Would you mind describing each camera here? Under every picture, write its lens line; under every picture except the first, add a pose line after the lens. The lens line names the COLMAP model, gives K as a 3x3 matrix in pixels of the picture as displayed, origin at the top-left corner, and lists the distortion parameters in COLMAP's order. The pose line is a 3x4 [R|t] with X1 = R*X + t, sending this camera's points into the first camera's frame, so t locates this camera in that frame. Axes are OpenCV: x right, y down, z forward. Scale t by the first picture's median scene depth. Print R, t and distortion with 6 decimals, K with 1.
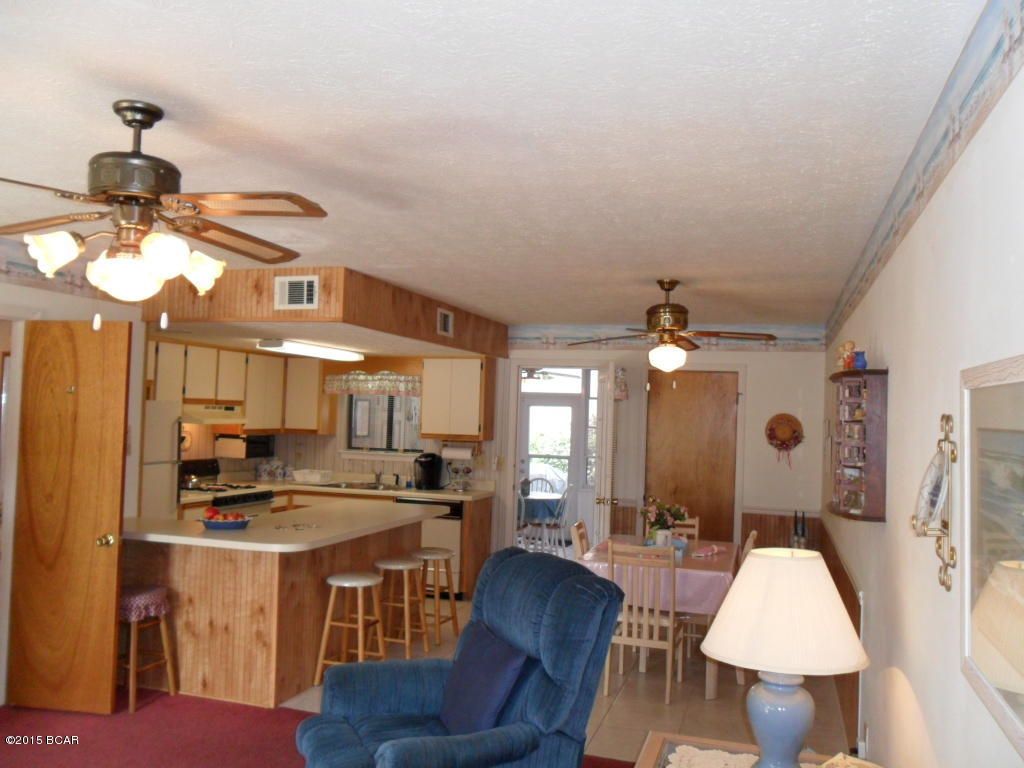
lens RADIAL K [[829.8, 0, 514.4], [0, 829.8, 381.3], [0, 0, 1]] dist [-0.039815, 0.036589]
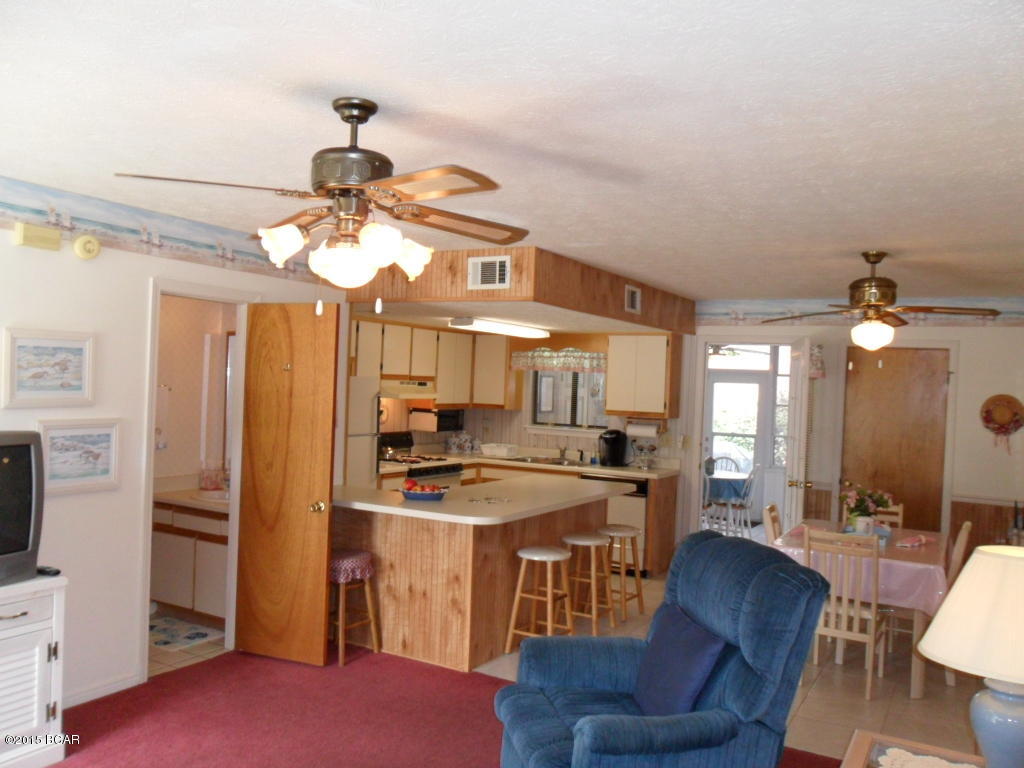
lens RADIAL K [[829.8, 0, 514.4], [0, 829.8, 381.3], [0, 0, 1]] dist [-0.039815, 0.036589]
pose [[0.977528, 0.007499, -0.210671, -0.010908], [-0.000942, 0.999513, 0.031207, -0.003552], [0.210802, -0.030307, 0.977059, -0.000882]]
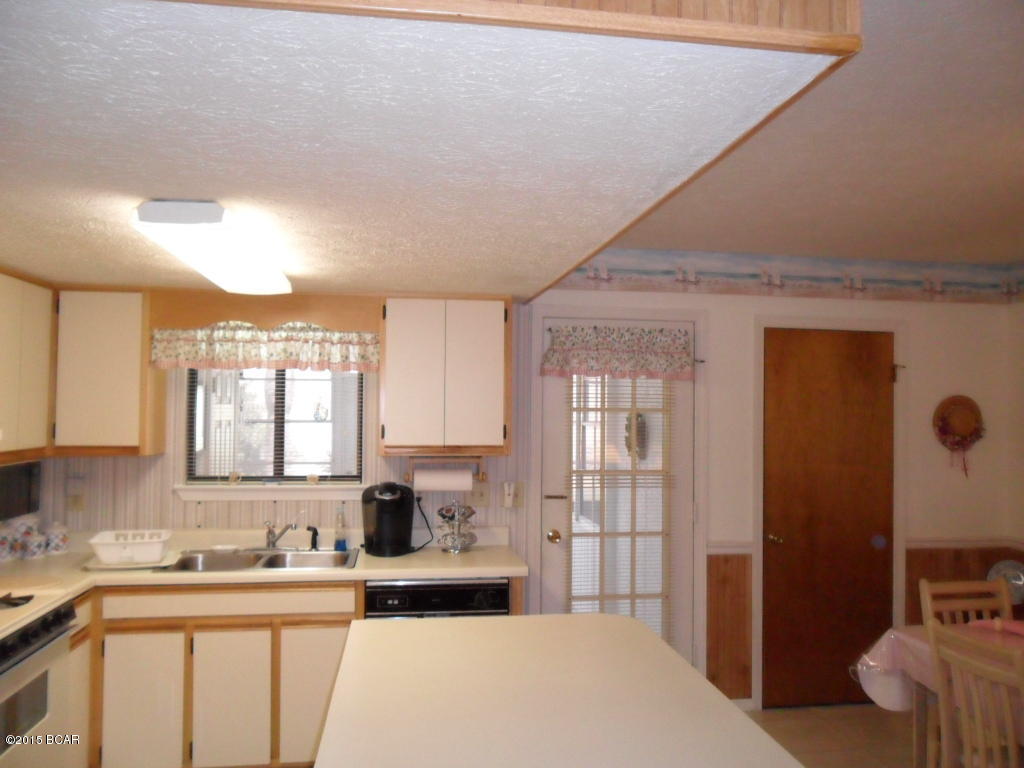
lens RADIAL K [[829.8, 0, 514.4], [0, 829.8, 381.3], [0, 0, 1]] dist [-0.039815, 0.036589]
pose [[0.902985, -0.007740, 0.429603, -0.293521], [0.000934, 0.999871, 0.016050, 0.017618], [-0.429672, -0.014091, 0.902875, 0.581207]]
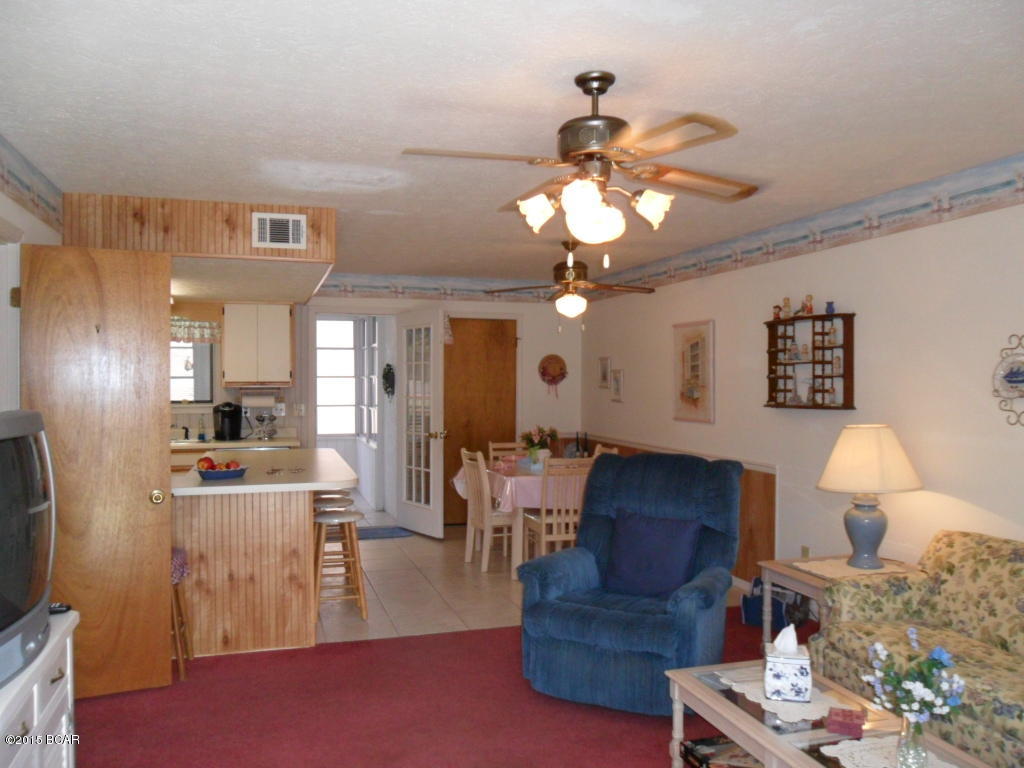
lens RADIAL K [[829.8, 0, 514.4], [0, 829.8, 381.3], [0, 0, 1]] dist [-0.039815, 0.036589]
pose [[0.824006, -0.032776, 0.565632, -0.428578], [0.002316, 0.998512, 0.054486, 0.012248], [-0.566576, -0.043587, 0.822856, 0.029030]]
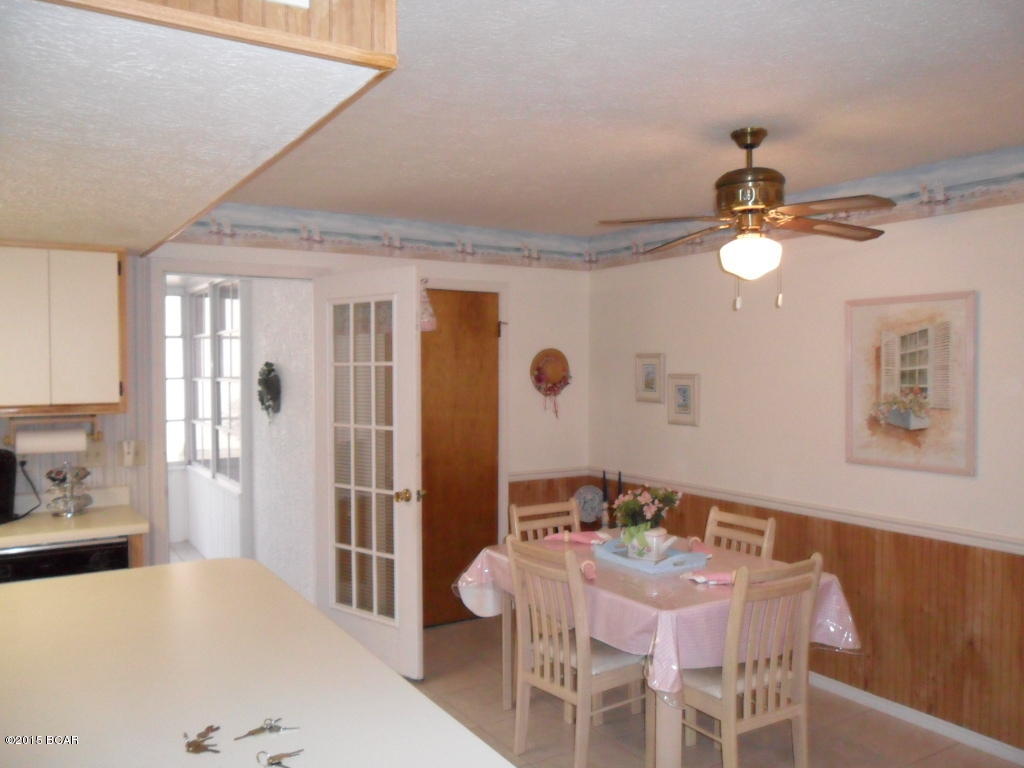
lens RADIAL K [[829.8, 0, 514.4], [0, 829.8, 381.3], [0, 0, 1]] dist [-0.039815, 0.036589]
pose [[0.653971, -0.048886, 0.754938, -0.298340], [-0.006108, 0.997536, 0.069886, 0.016567], [-0.756495, -0.050314, 0.652061, 0.539727]]
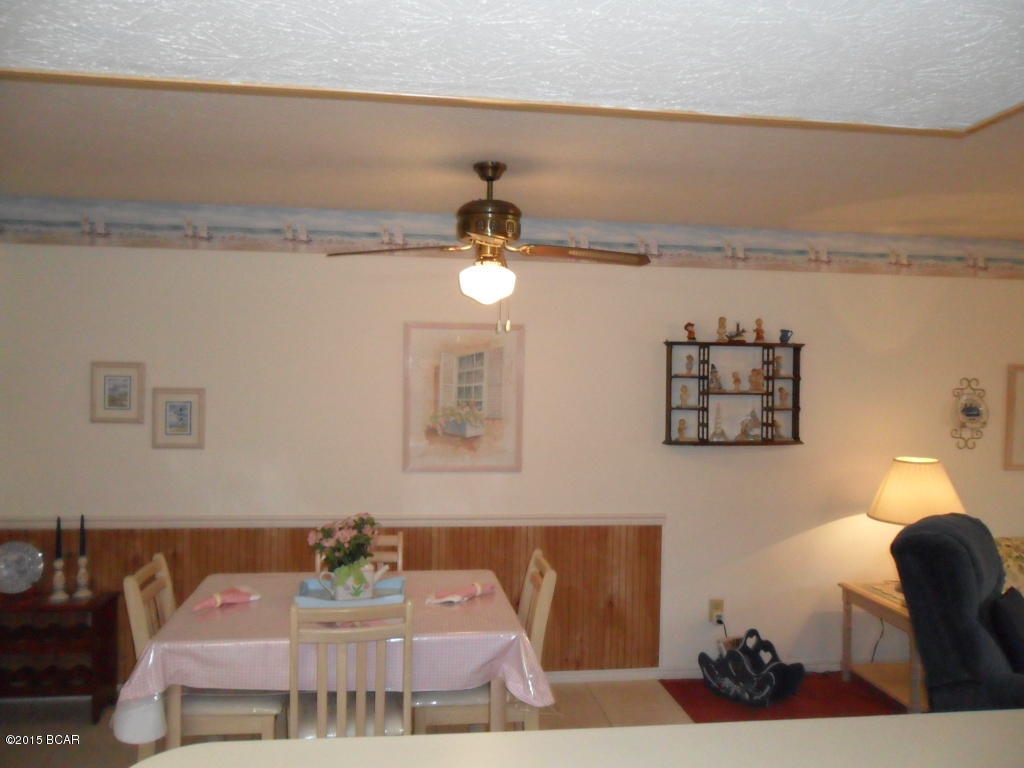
lens RADIAL K [[829.8, 0, 514.4], [0, 829.8, 381.3], [0, 0, 1]] dist [-0.039815, 0.036589]
pose [[-0.428952, -0.047863, 0.902058, -0.313438], [-0.066535, 0.997557, 0.021291, 0.025139], [-0.900874, -0.050885, -0.431088, 0.939612]]
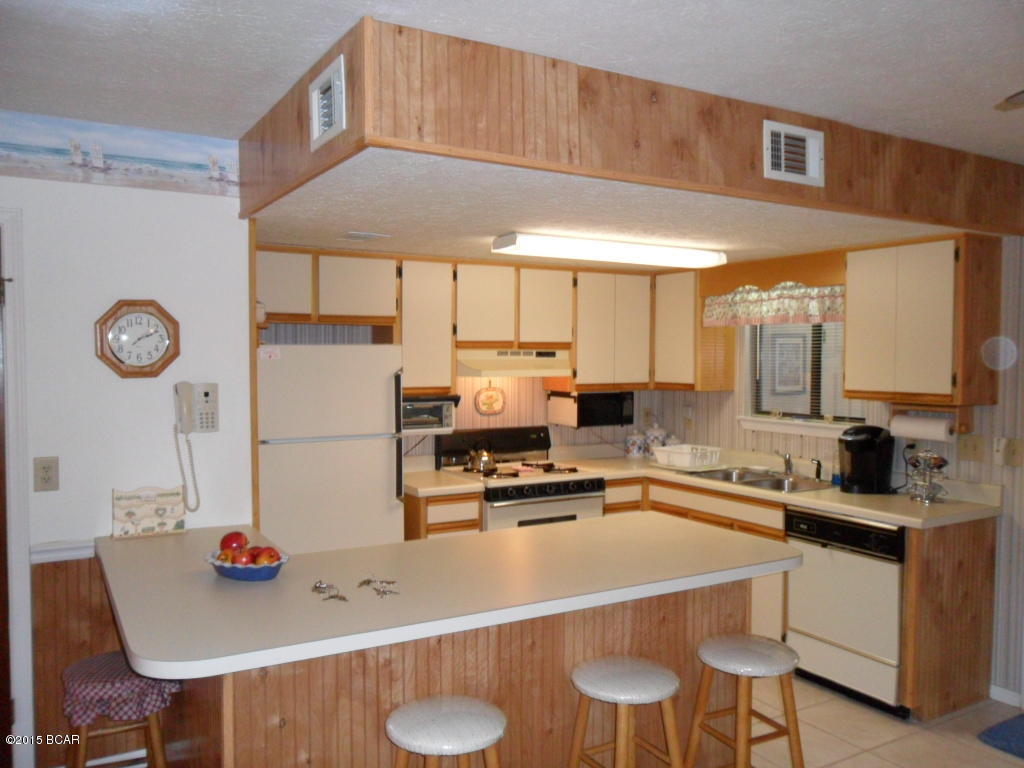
lens RADIAL K [[829.8, 0, 514.4], [0, 829.8, 381.3], [0, 0, 1]] dist [-0.039815, 0.036589]
pose [[0.747275, -0.005491, -0.664492, 0.098234], [0.046734, 0.997924, 0.044310, 0.025988], [0.662870, -0.064167, 0.745980, 0.514132]]
